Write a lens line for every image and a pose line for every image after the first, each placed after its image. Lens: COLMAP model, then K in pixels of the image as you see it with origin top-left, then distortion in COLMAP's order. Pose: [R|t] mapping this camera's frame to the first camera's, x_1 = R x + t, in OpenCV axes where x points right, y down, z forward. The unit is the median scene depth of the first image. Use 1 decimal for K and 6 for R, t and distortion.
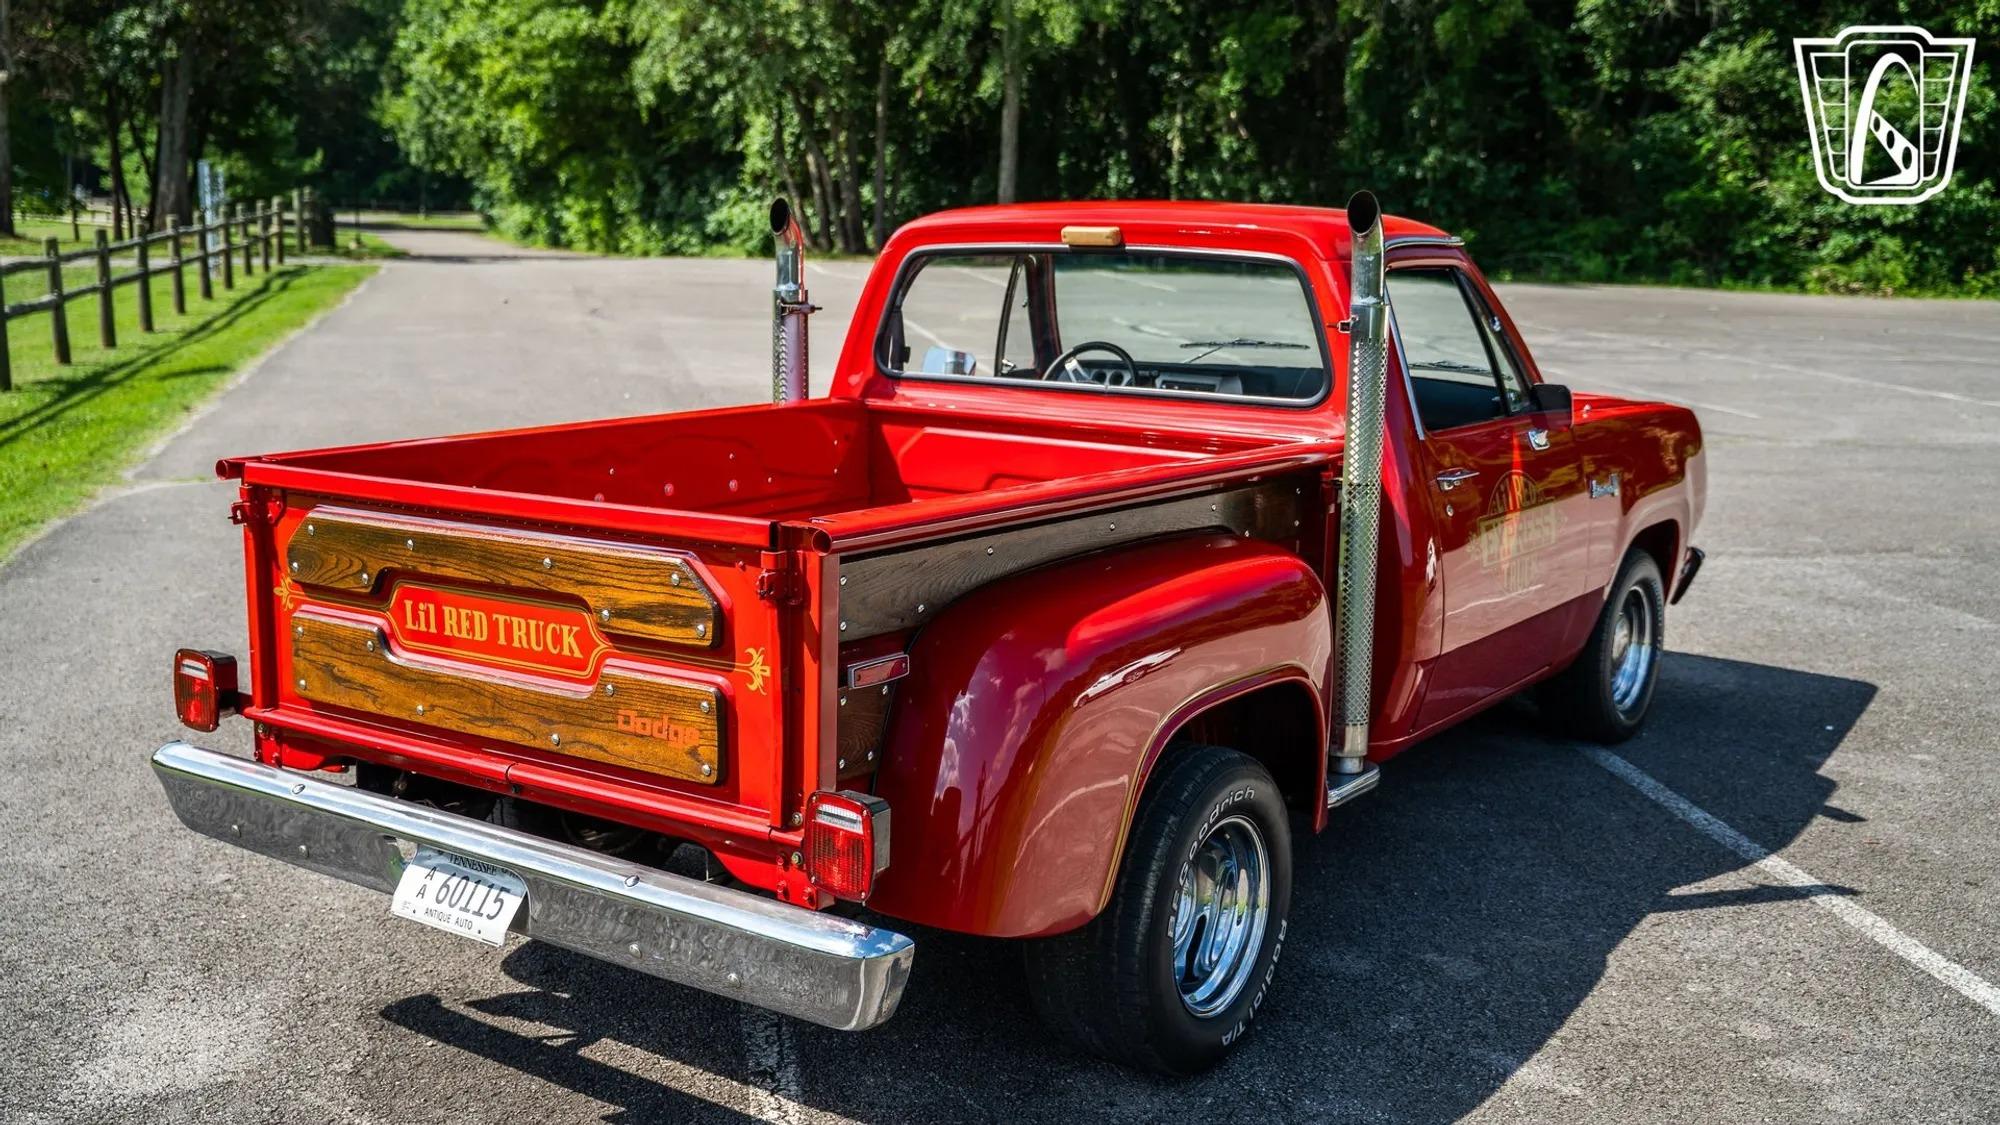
lens RADIAL K [[1948.0, 0, 996.2], [0, 1948.0, 567.9], [0, 0, 1]] dist [-0.007663, 0.000000]
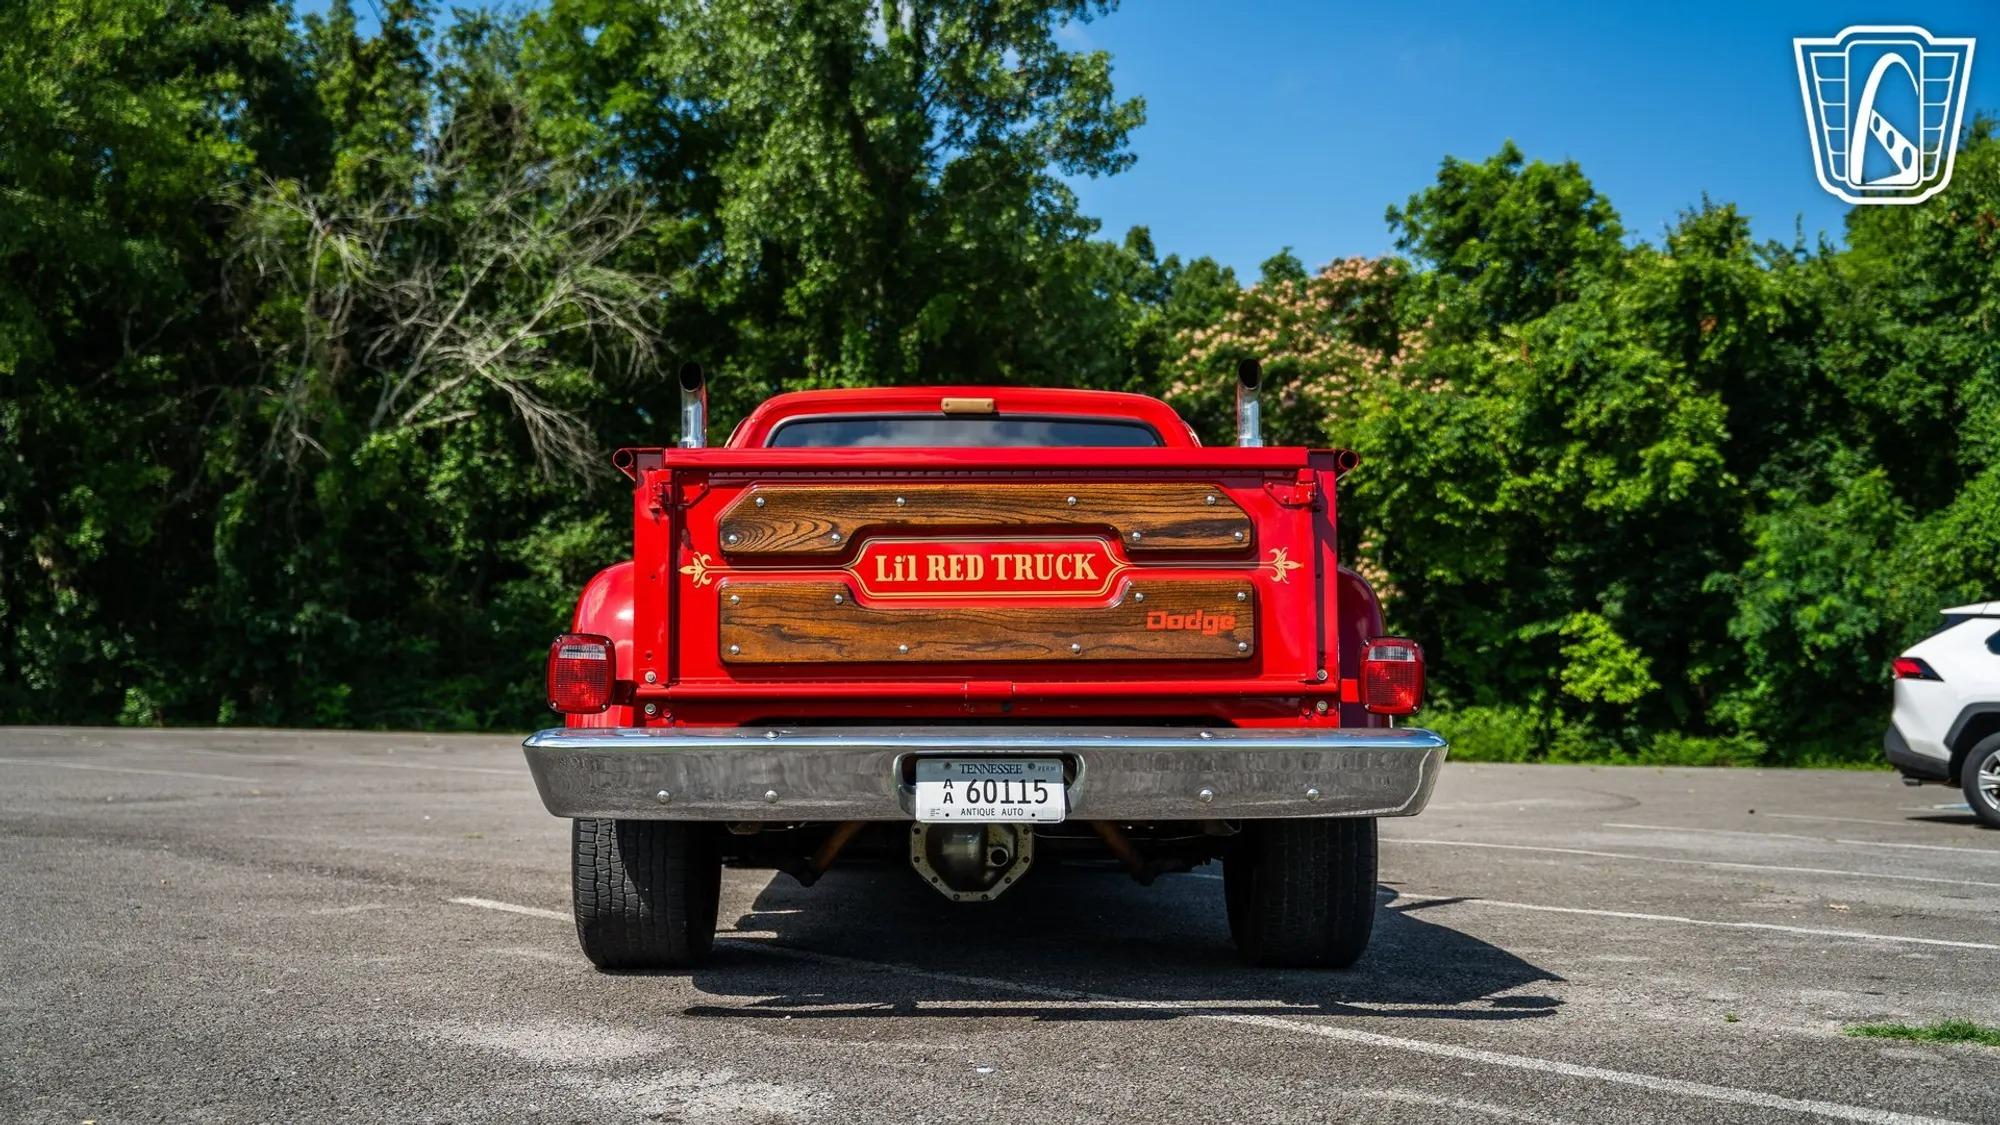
lens RADIAL K [[1948.0, 0, 1007.3], [0, 1948.0, 555.0], [0, 0, 1]] dist [-0.007663, 0.000000]
pose [[0.800941, 0.046962, 0.596899, -0.889893], [0.111244, 0.967890, -0.225421, 0.271079], [-0.588319, 0.246950, 0.769998, 0.078051]]
